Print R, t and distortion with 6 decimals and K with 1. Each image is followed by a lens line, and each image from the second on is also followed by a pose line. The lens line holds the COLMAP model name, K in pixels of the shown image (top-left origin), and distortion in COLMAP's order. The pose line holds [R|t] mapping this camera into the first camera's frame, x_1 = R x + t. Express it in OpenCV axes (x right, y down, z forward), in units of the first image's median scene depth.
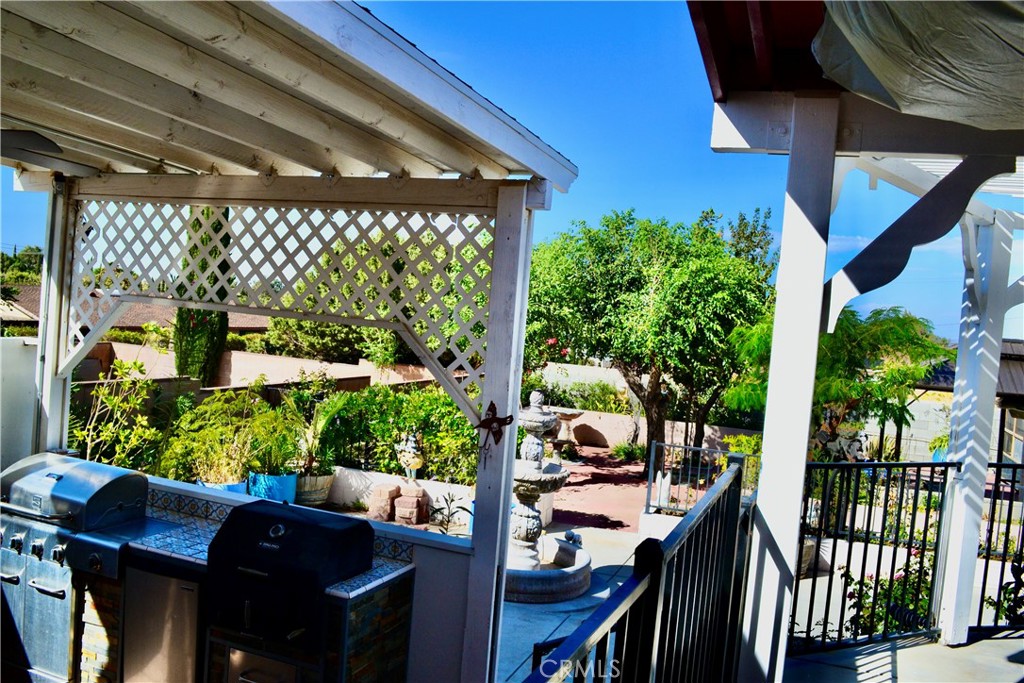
lens RADIAL K [[889.7, 0, 510.5], [0, 889.7, 339.3], [0, 0, 1]] dist [-0.072262, -0.019206]
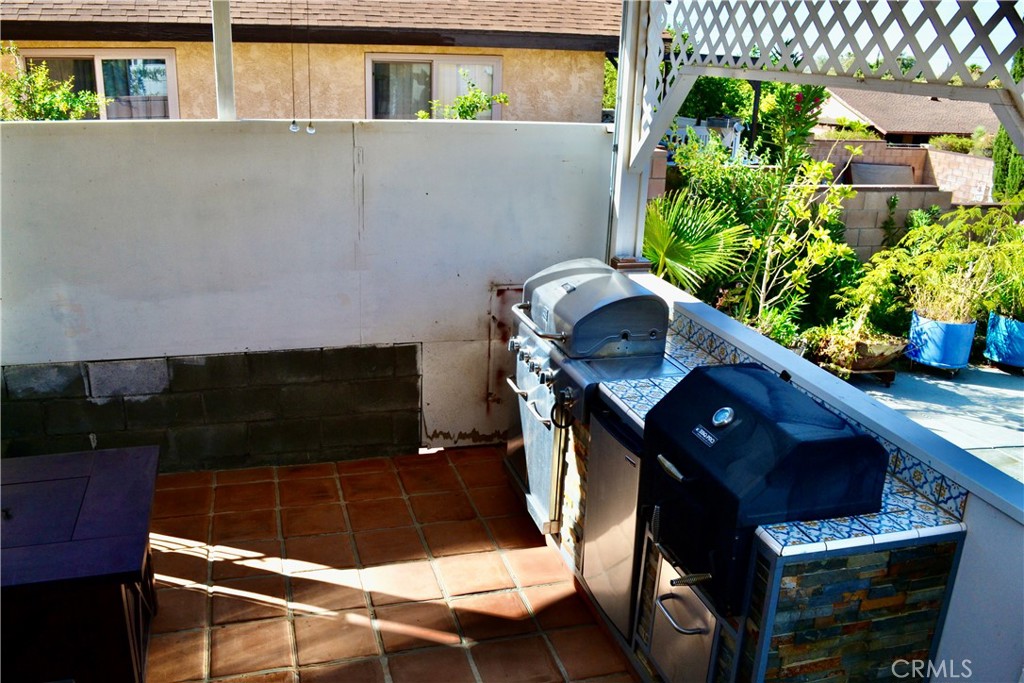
lens RADIAL K [[889.7, 0, 510.6], [0, 889.7, 347.2], [0, 0, 1]] dist [-0.072262, -0.019206]
pose [[0.606592, 0.188421, -0.772362, 0.126320], [-0.011911, 0.973554, 0.228147, 0.017986], [0.794924, -0.129193, 0.592795, 0.455164]]
